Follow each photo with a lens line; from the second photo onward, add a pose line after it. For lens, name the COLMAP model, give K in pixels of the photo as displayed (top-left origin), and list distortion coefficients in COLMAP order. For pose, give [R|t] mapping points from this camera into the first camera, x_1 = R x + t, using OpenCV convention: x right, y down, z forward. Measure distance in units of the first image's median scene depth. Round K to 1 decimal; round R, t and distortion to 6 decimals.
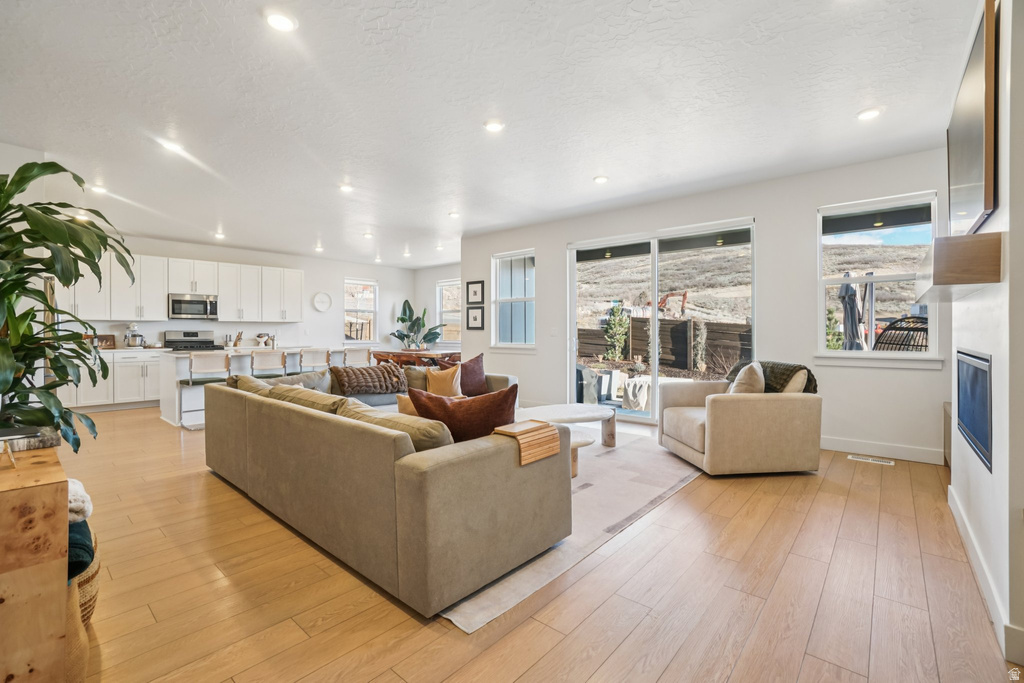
lens RADIAL K [[461.3, 0, 514.2], [0, 461.3, 336.3], [0, 0, 1]] dist [-0.002352, 0.000406]
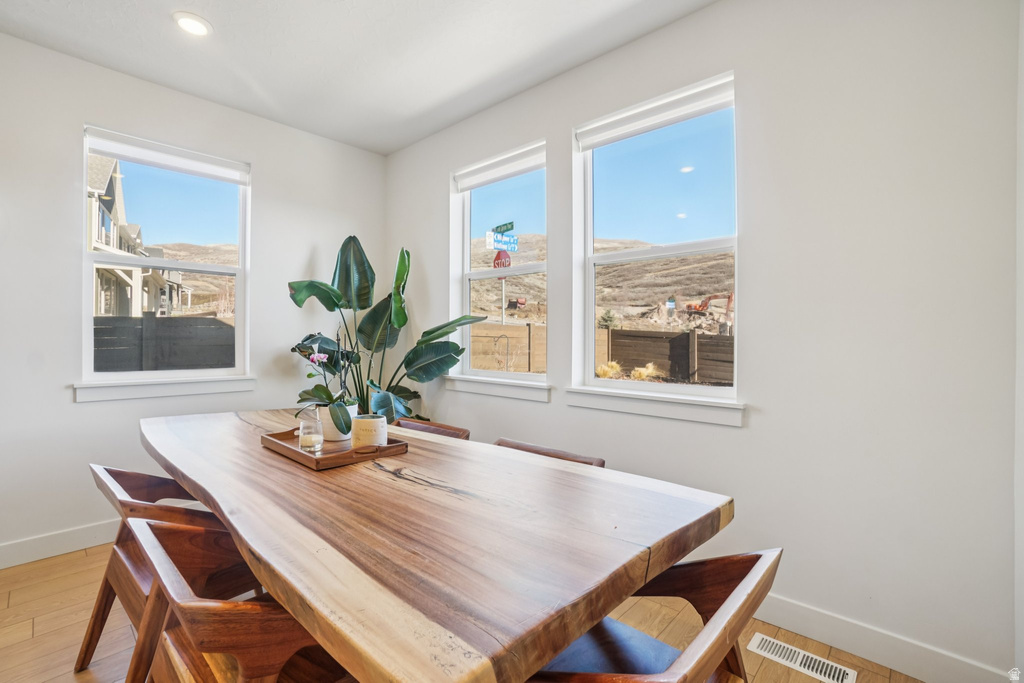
lens RADIAL K [[461.3, 0, 514.6], [0, 461.3, 338.1], [0, 0, 1]] dist [-0.002352, 0.000406]
pose [[0.999392, 0.006729, -0.034222, -0.120454], [-0.006971, 0.999952, -0.006948, -0.011209], [0.034174, 0.007182, 0.999390, 0.726718]]
